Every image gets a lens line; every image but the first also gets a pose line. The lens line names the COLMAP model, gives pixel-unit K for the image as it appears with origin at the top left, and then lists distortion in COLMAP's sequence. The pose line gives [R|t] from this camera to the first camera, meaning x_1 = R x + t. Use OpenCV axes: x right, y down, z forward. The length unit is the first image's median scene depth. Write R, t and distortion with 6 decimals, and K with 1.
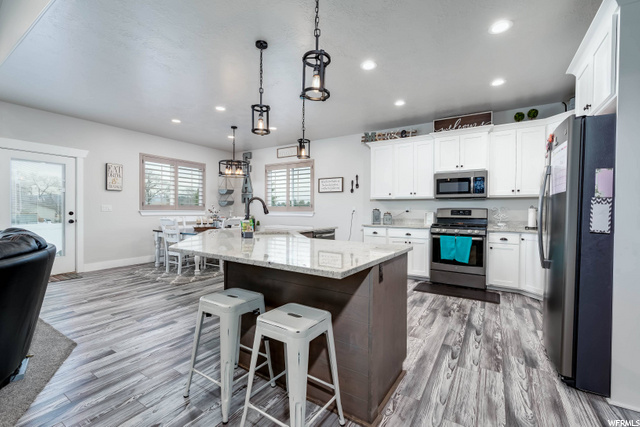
lens RADIAL K [[273.7, 0, 321.4], [0, 273.7, 213.1], [0, 0, 1]] dist [0.001618, -0.000365]
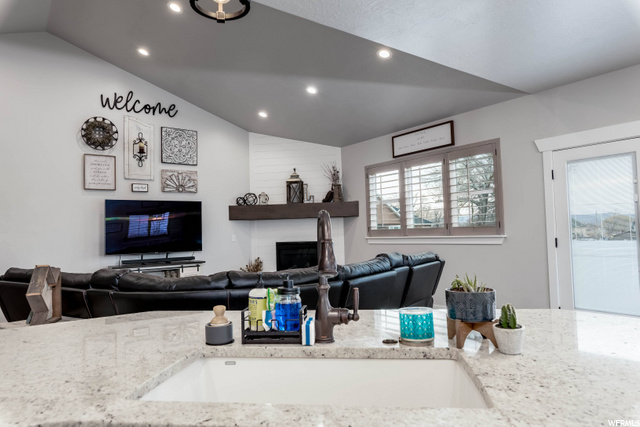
lens RADIAL K [[422.2, 0, 319.1], [0, 422.2, 214.3], [0, 0, 1]] dist [0.005589, -0.000584]
pose [[-0.366662, -0.032863, -0.929774, 0.101684], [0.018862, 0.998908, -0.042744, -0.025170], [0.930163, -0.033210, -0.365642, 0.697580]]
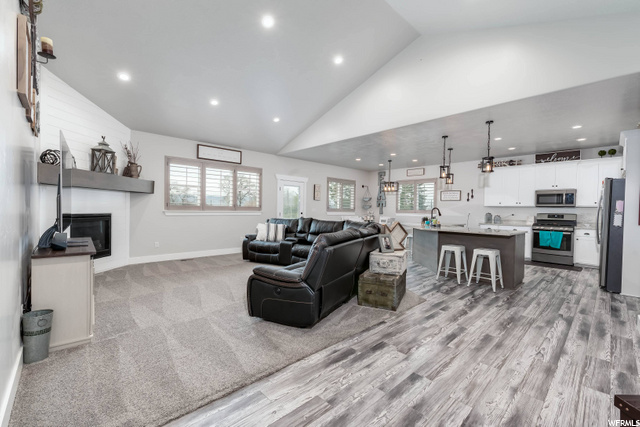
lens RADIAL K [[273.7, 0, 321.4], [0, 273.7, 213.1], [0, 0, 1]] dist [0.001618, -0.000365]
pose [[0.968580, 0.013535, -0.248332, -0.336732], [-0.013303, 0.999908, 0.002612, -0.006590], [0.248345, 0.000773, 0.968671, -0.720531]]
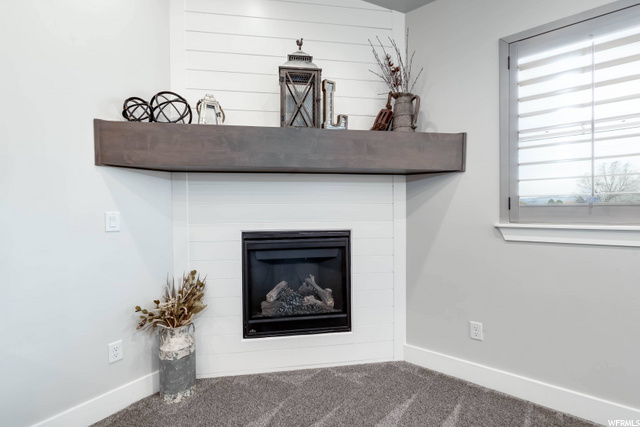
lens RADIAL K [[273.7, 0, 317.7], [0, 273.7, 213.7], [0, 0, 1]] dist [0.001618, -0.000365]
pose [[-0.081646, 0.006161, -0.996642, -0.947343], [0.000632, 0.999981, 0.006130, -0.020460], [0.996661, -0.000130, -0.081648, 0.093470]]
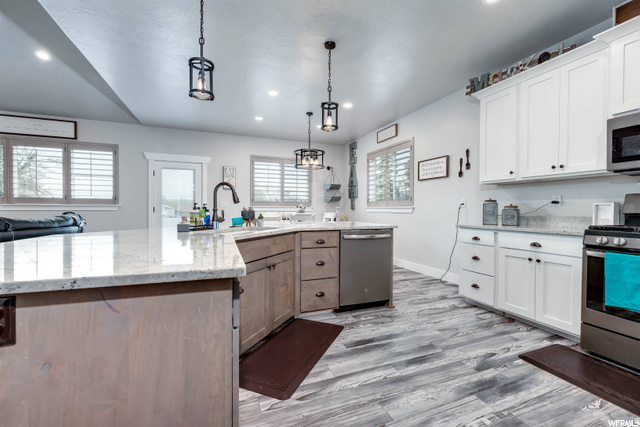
lens RADIAL K [[273.7, 0, 322.0], [0, 273.7, 214.1], [0, 0, 1]] dist [0.001618, -0.000365]
pose [[0.808421, 0.008217, -0.588547, 0.278869], [-0.006550, 0.999966, 0.004963, 0.017497], [0.588568, -0.000157, 0.808447, 0.317948]]
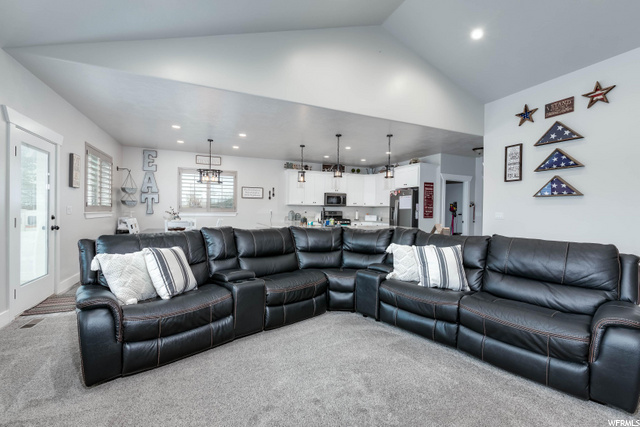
lens RADIAL K [[273.7, 0, 322.9], [0, 273.7, 213.5], [0, 0, 1]] dist [0.001618, -0.000365]
pose [[0.554051, -0.008771, 0.832436, -1.126278], [-0.000318, 0.999942, 0.010748, -0.019011], [-0.832482, -0.006219, 0.554016, -0.041611]]
